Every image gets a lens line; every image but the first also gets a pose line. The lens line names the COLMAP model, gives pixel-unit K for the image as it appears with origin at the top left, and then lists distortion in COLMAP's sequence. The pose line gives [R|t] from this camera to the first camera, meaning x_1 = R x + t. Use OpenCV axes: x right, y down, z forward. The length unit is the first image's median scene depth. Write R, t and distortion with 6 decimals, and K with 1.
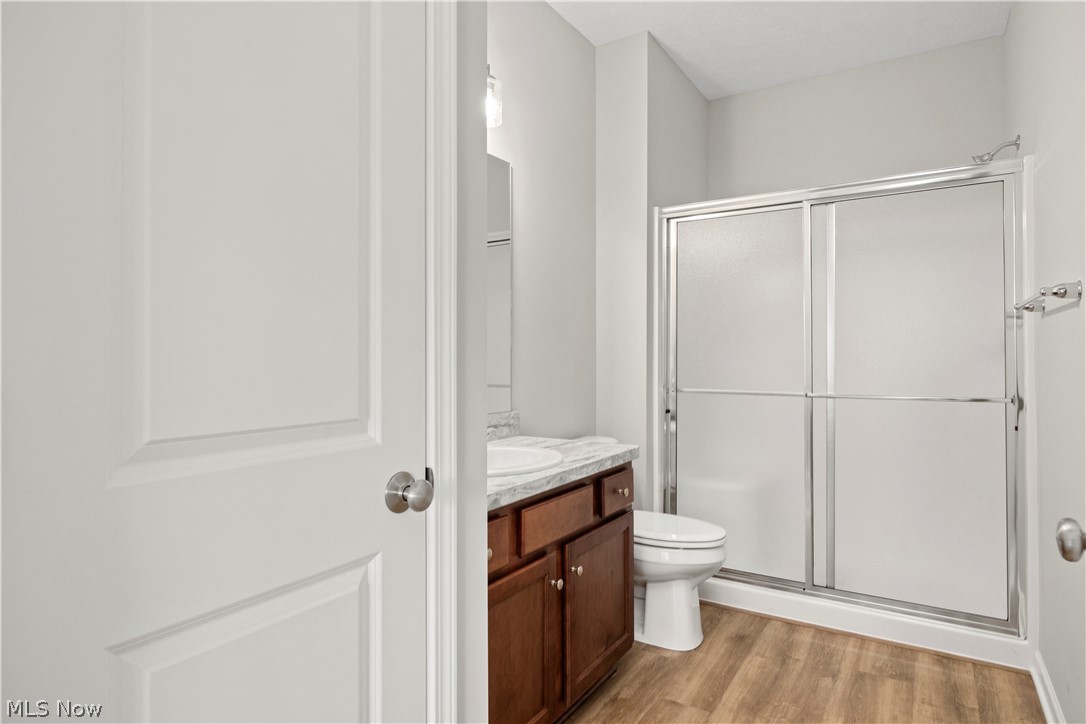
lens RADIAL K [[611.9, 0, 543.0], [0, 611.9, 362.0], [0, 0, 1]] dist [-0.000253, -0.000175]
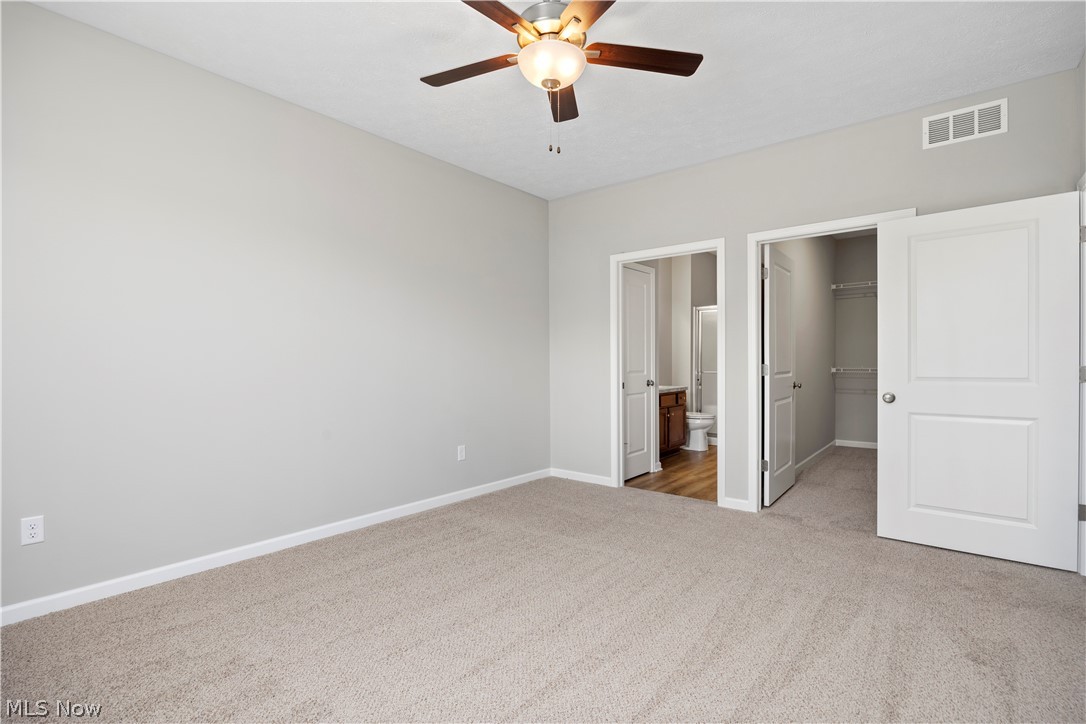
lens RADIAL K [[539.0, 0, 543.0], [0, 539.0, 362.0], [0, 0, 1]] dist [-0.000230, -0.000219]
pose [[0.994420, 0.001153, -0.105486, -0.343042], [-0.001425, 0.999996, -0.002508, 0.009410], [0.105483, 0.002644, 0.994418, -2.151775]]
